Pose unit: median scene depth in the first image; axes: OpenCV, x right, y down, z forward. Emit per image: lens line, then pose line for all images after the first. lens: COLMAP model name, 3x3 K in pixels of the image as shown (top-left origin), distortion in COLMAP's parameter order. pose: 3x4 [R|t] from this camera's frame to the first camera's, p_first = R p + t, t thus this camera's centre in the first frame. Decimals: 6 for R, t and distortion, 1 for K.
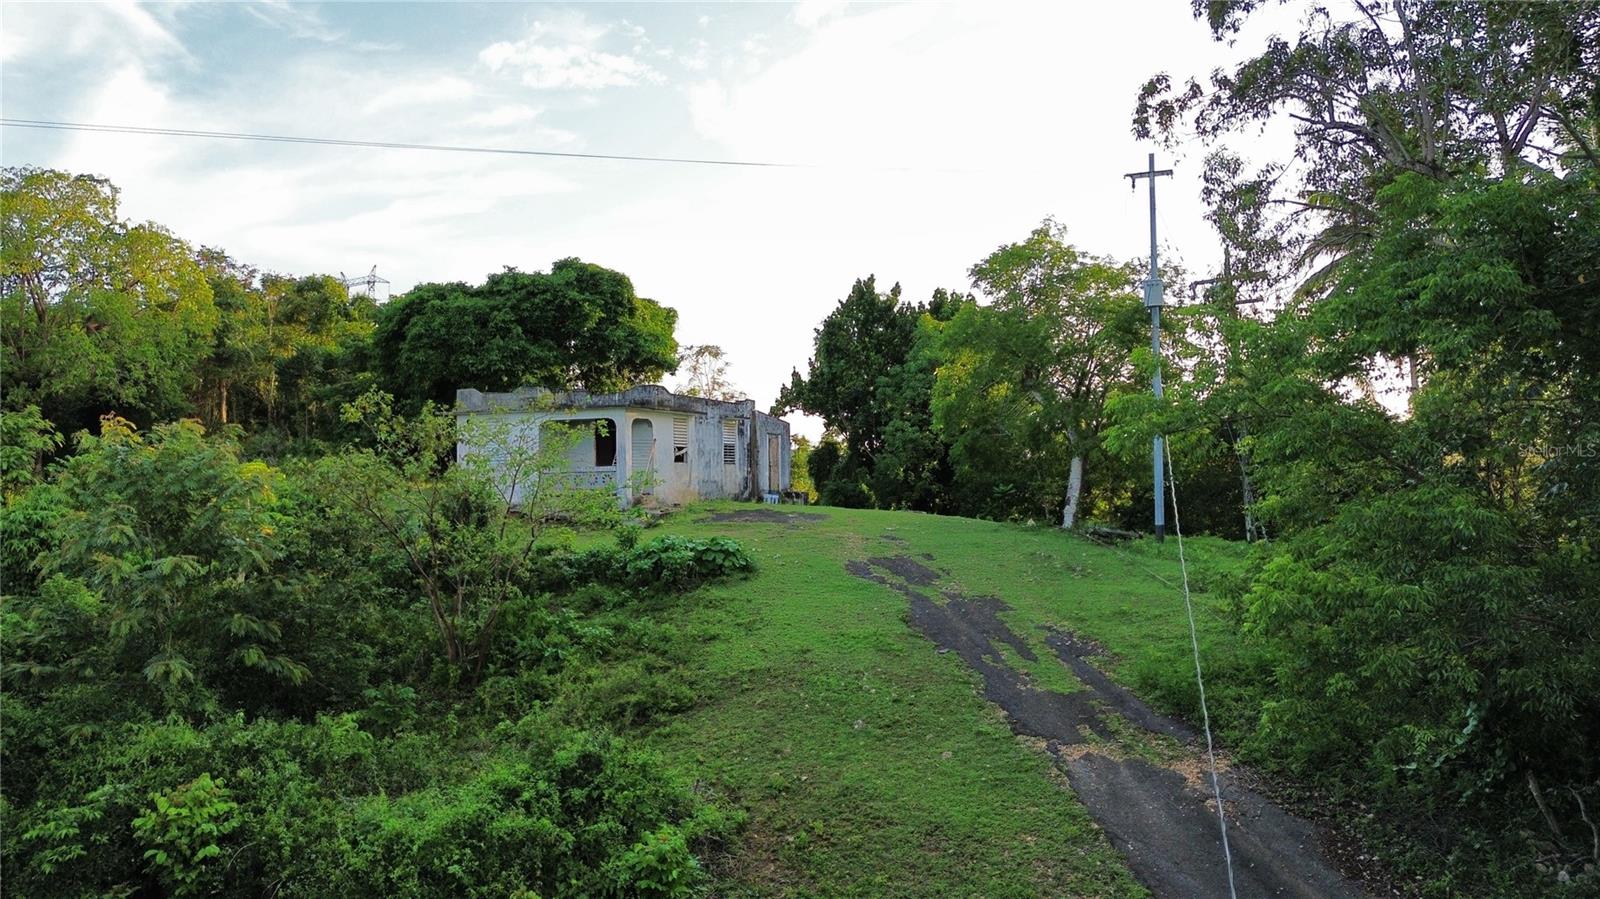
lens RADIAL K [[1129.7, 0, 803.6], [0, 1129.7, 447.9], [0, 0, 1]] dist [0.061778, -0.057142]
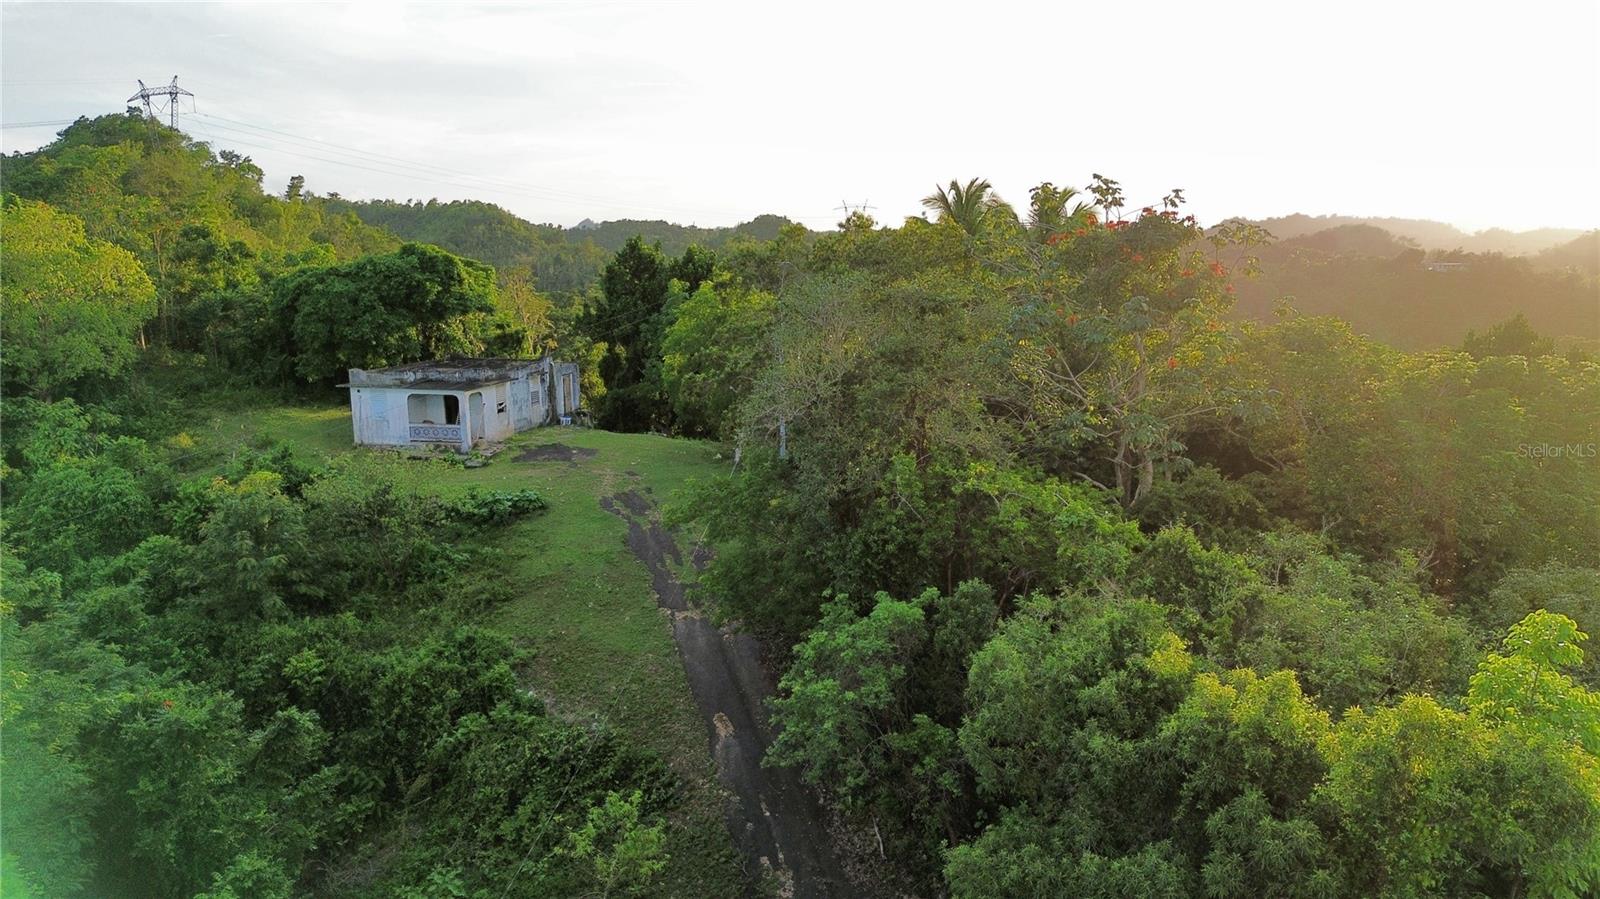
lens RADIAL K [[1129.7, 0, 800.0], [0, 1129.7, 455.1], [0, 0, 1]] dist [0.061778, -0.057142]
pose [[0.989955, -0.023991, 0.139334, 0.110173], [-0.006134, 0.977282, 0.211853, -0.370370], [-0.141251, -0.210579, 0.967318, -0.819333]]
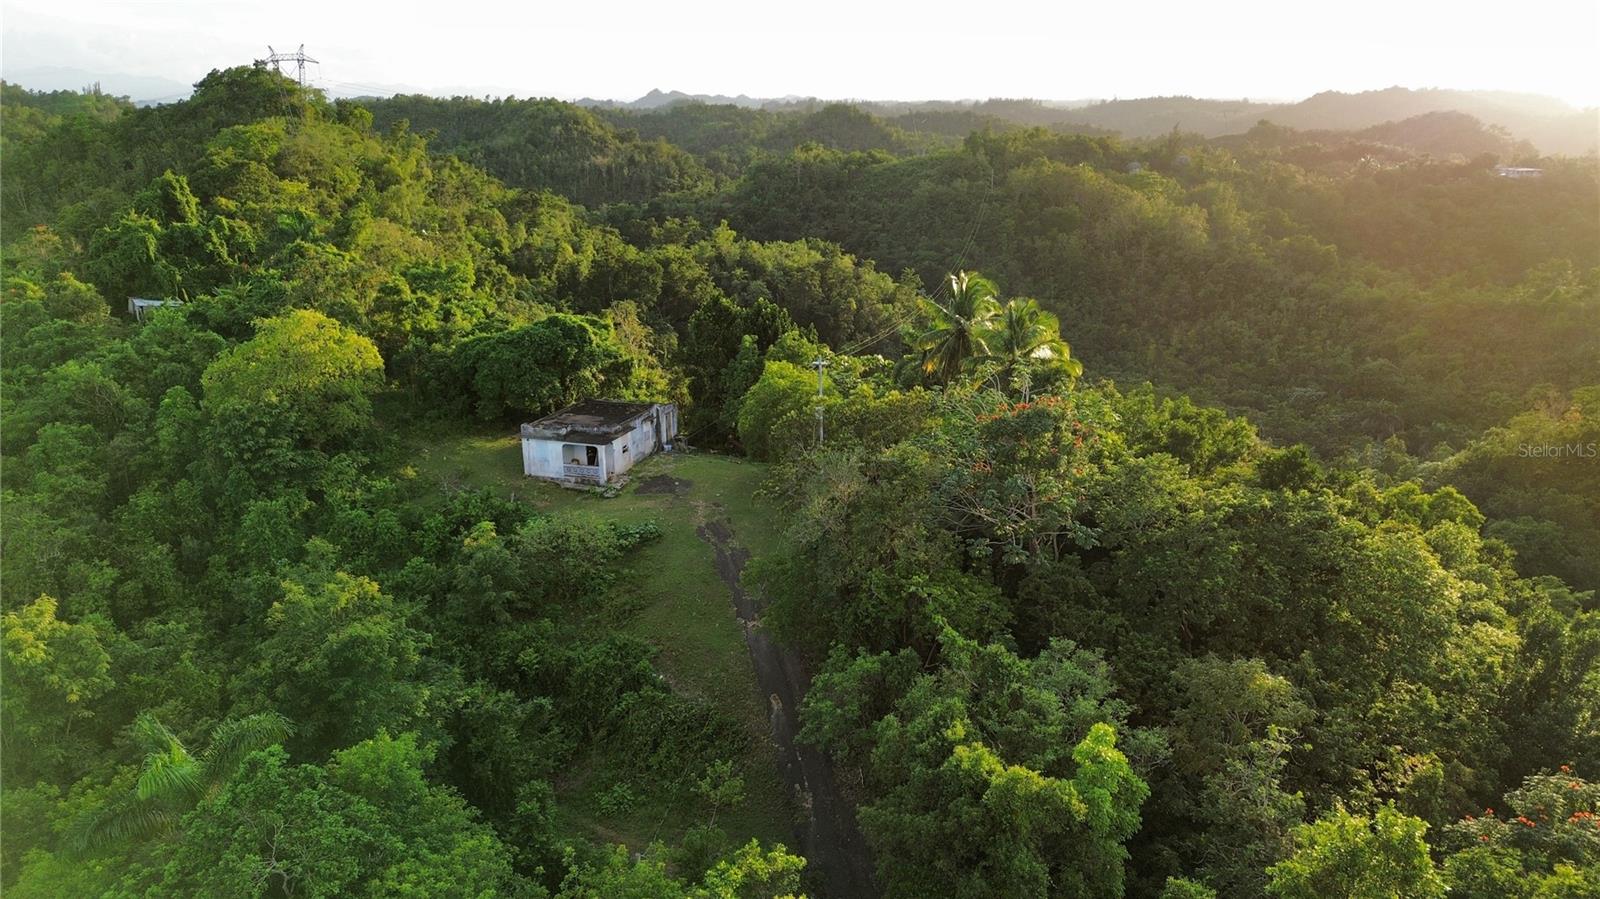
lens RADIAL K [[1129.7, 0, 801.6], [0, 1129.7, 450.5], [0, 0, 1]] dist [0.061778, -0.057142]
pose [[0.996650, -0.023303, 0.078389, 0.085230], [-0.002451, 0.949602, 0.313450, -0.954959], [-0.081743, -0.312592, 0.946364, -1.555092]]
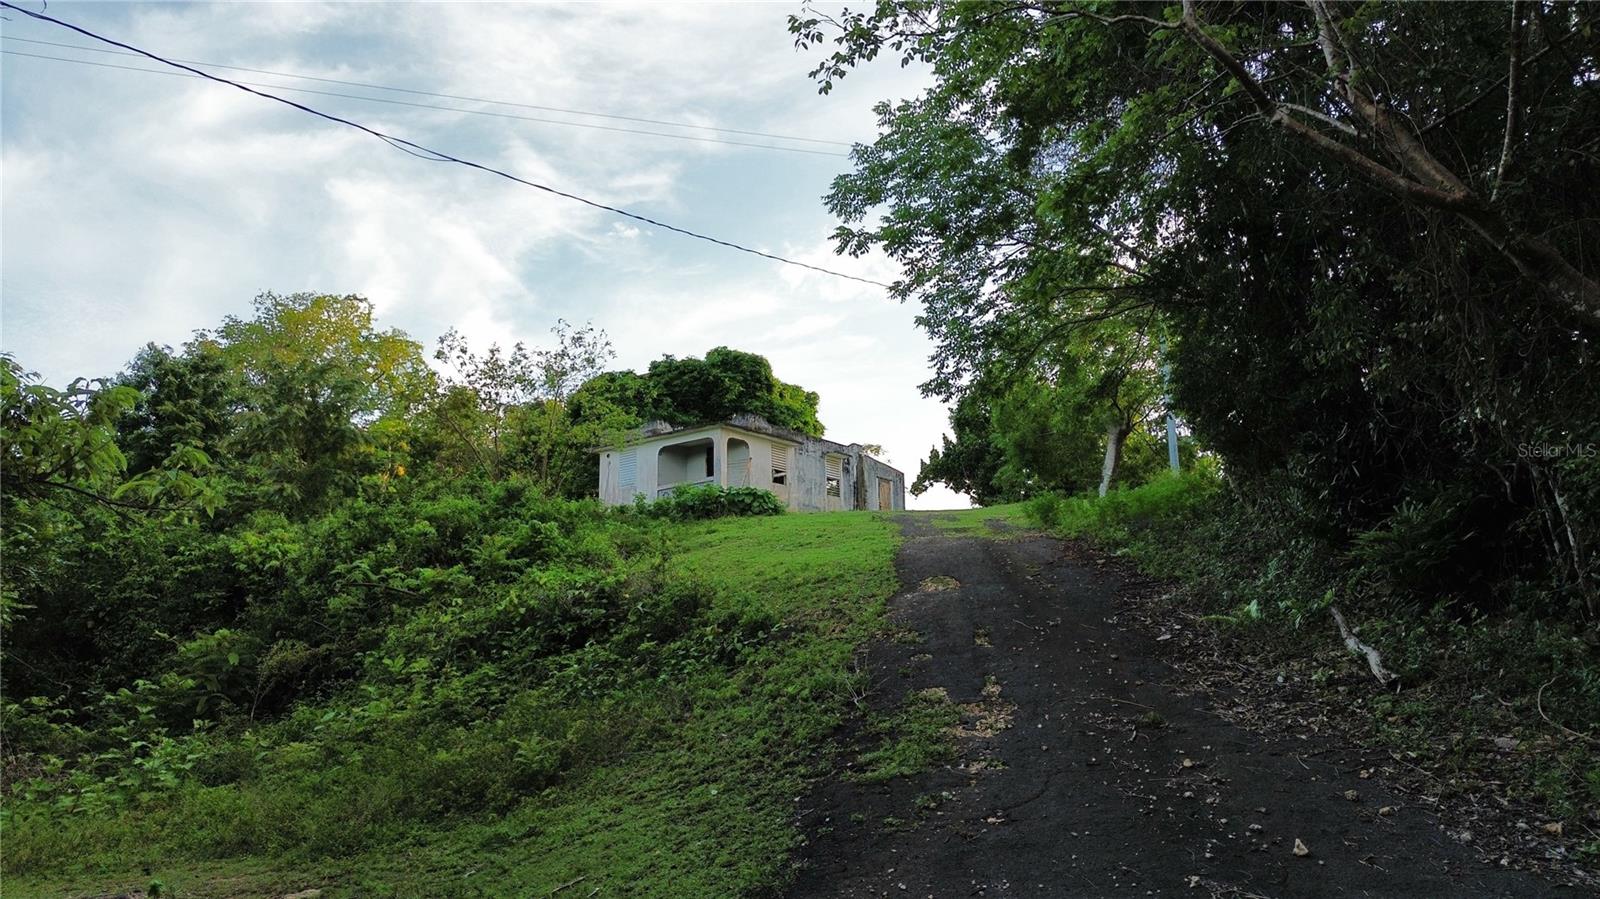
lens RADIAL K [[1129.7, 0, 805.9], [0, 1129.7, 452.2], [0, 0, 1]] dist [0.061778, -0.057142]
pose [[0.969271, -0.054068, -0.239978, 0.274245], [0.010829, 0.983979, -0.177953, 0.261199], [0.245755, 0.169886, 0.954329, -0.137890]]
